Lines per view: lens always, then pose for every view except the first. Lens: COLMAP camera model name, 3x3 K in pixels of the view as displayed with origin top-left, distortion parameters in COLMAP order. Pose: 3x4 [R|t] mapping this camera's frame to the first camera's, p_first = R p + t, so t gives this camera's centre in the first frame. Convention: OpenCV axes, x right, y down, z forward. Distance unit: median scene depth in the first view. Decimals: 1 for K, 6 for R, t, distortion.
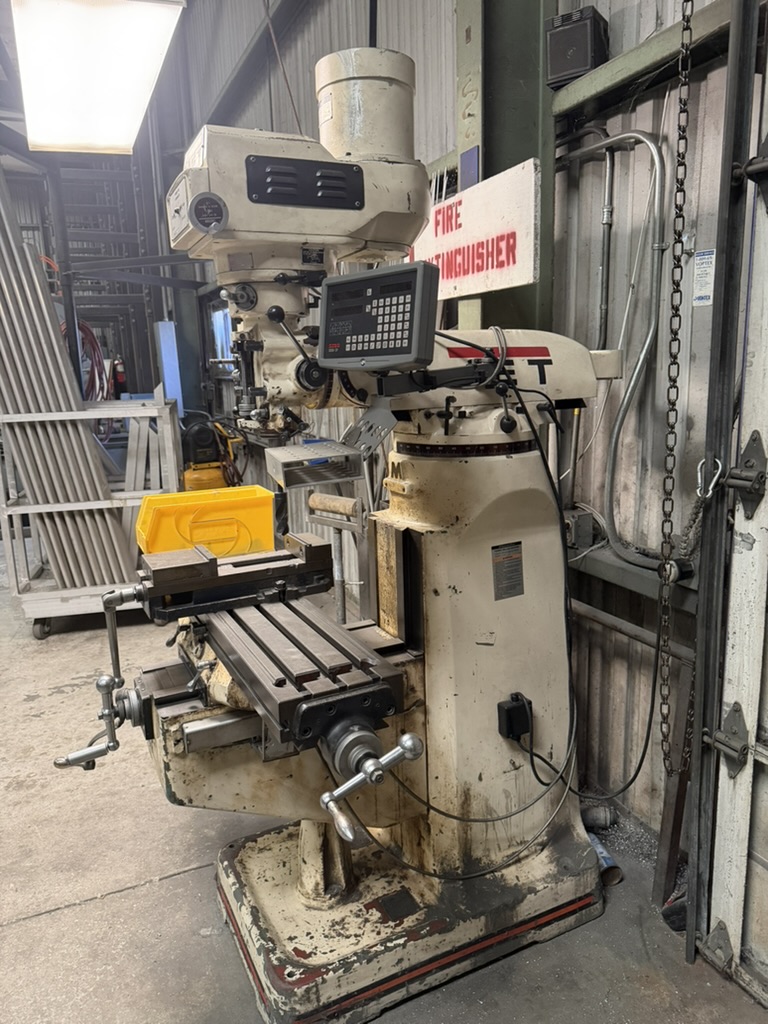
lens RADIAL K [[730.7, 0, 376.5], [0, 730.7, 513.6], [0, 0, 1]] dist [0.022540, -0.026493]
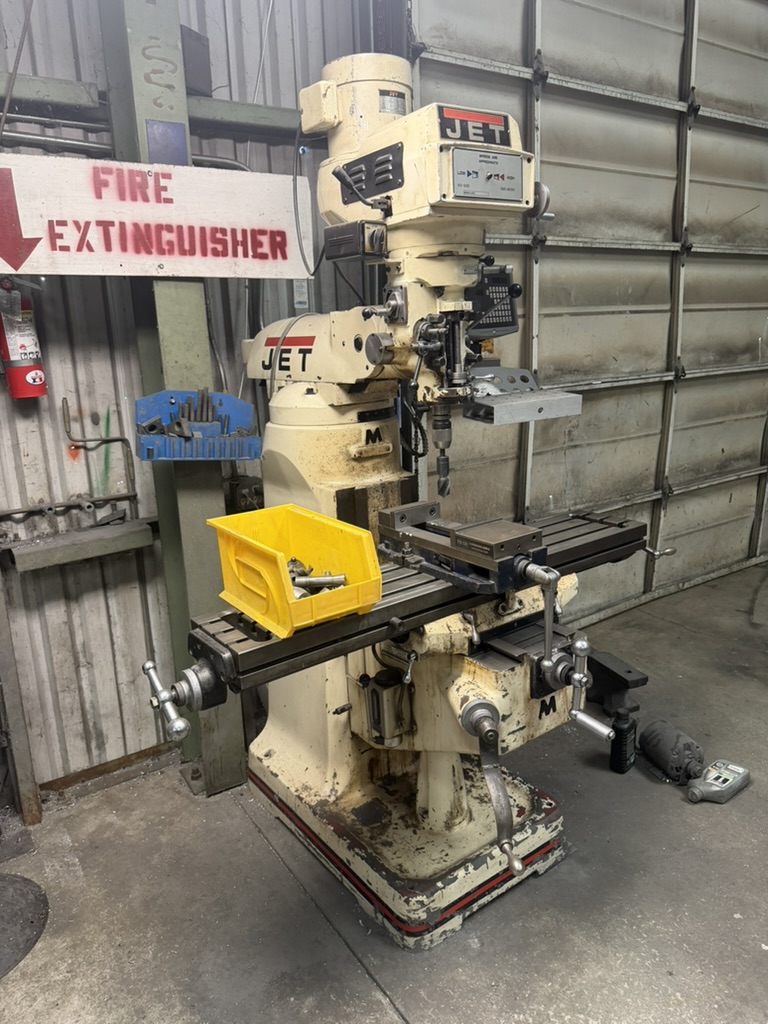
lens RADIAL K [[730.7, 0, 387.9], [0, 730.7, 510.4], [0, 0, 1]] dist [0.022540, -0.026493]
pose [[-0.178747, -0.197772, 0.963813, -1.080614], [0.248921, 0.938631, 0.238769, -0.212649], [-0.951887, 0.282592, -0.118548, 1.142186]]
